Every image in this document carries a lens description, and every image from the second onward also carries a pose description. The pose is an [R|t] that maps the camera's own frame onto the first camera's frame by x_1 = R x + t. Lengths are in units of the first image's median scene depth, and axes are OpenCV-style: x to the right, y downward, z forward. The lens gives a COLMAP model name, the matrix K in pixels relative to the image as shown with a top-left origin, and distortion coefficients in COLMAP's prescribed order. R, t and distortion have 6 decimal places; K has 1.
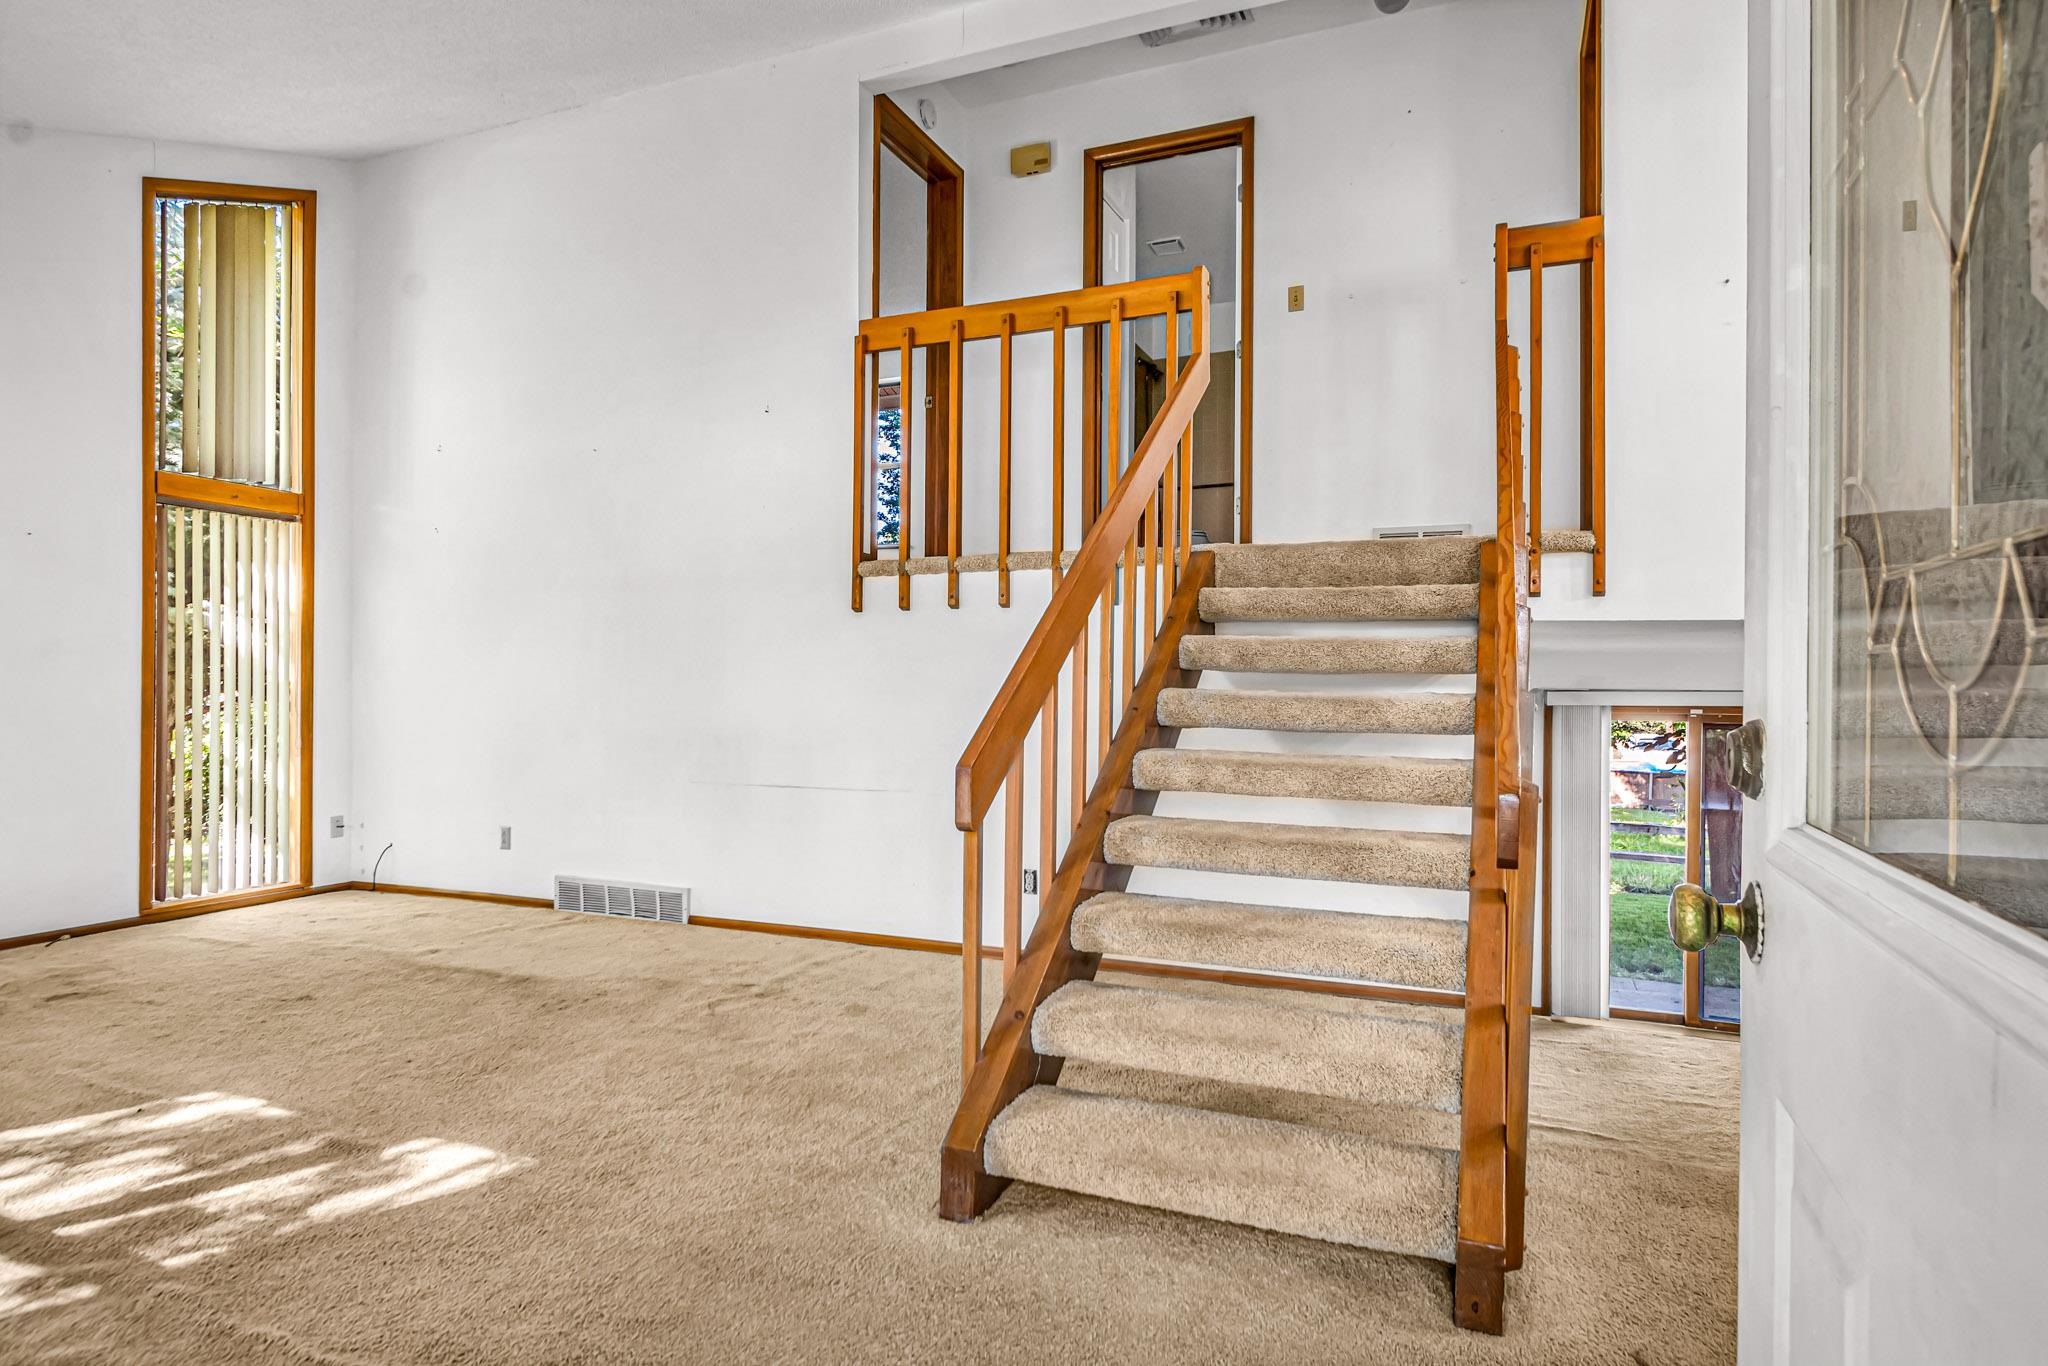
lens RADIAL K [[1151.6, 0, 1021.8], [0, 1151.6, 688.5], [0, 0, 1]] dist [-0.004253, -0.000968]
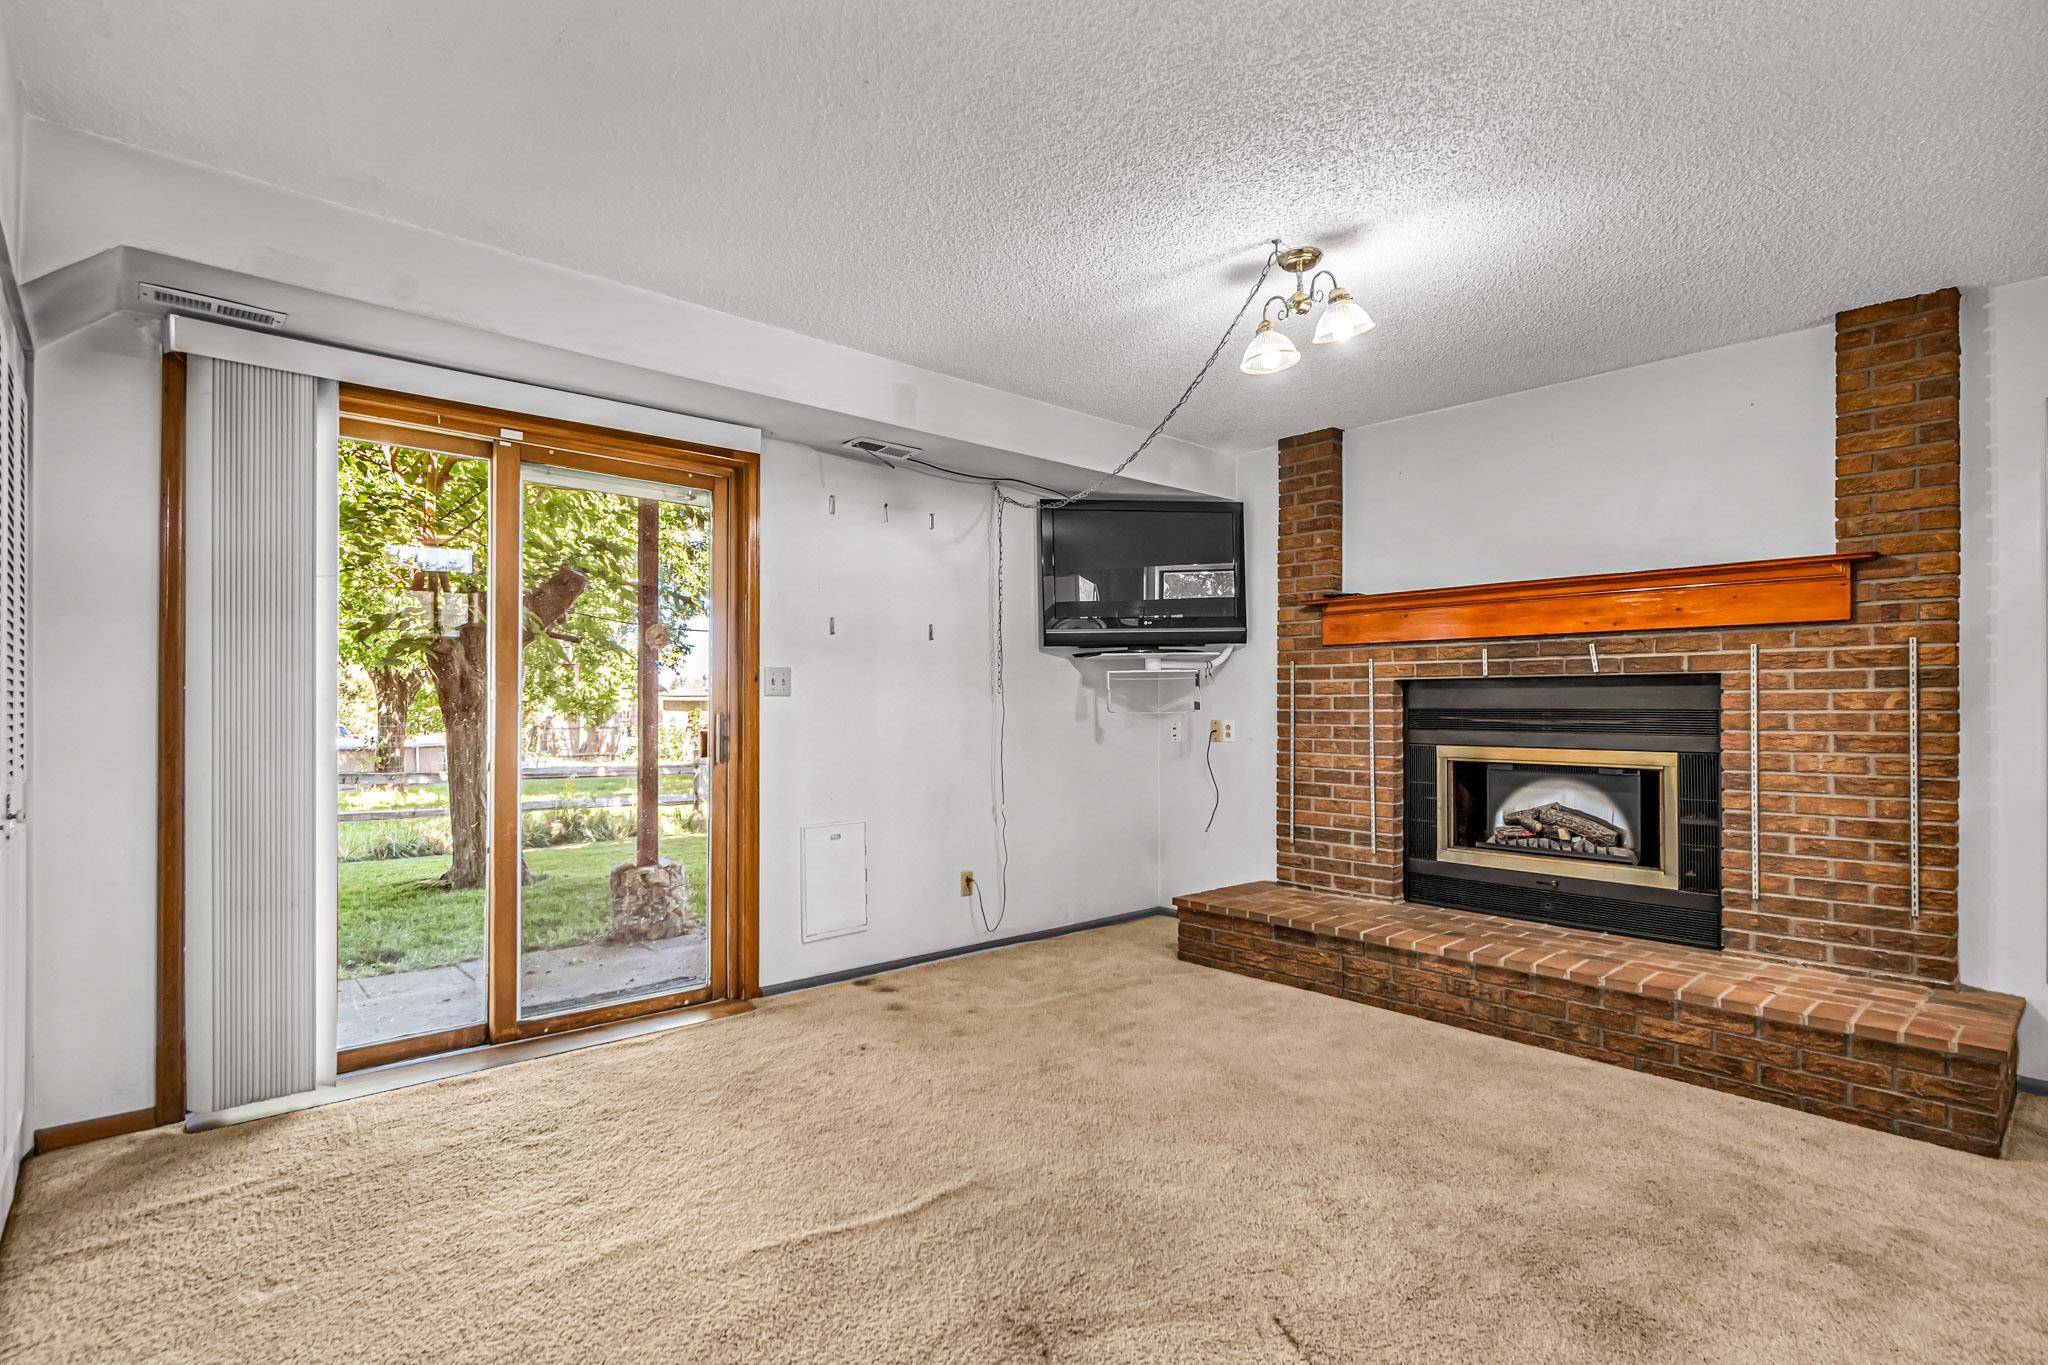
lens RADIAL K [[988.3, 0, 1016.7], [0, 988.3, 701.9], [0, 0, 1]] dist [0.002033, -0.000391]
pose [[0.437839, 0.001433, 0.899052, 0.276528], [0.005970, 0.999972, -0.004501, 0.141092], [-0.899034, 0.007338, 0.437818, 0.585318]]
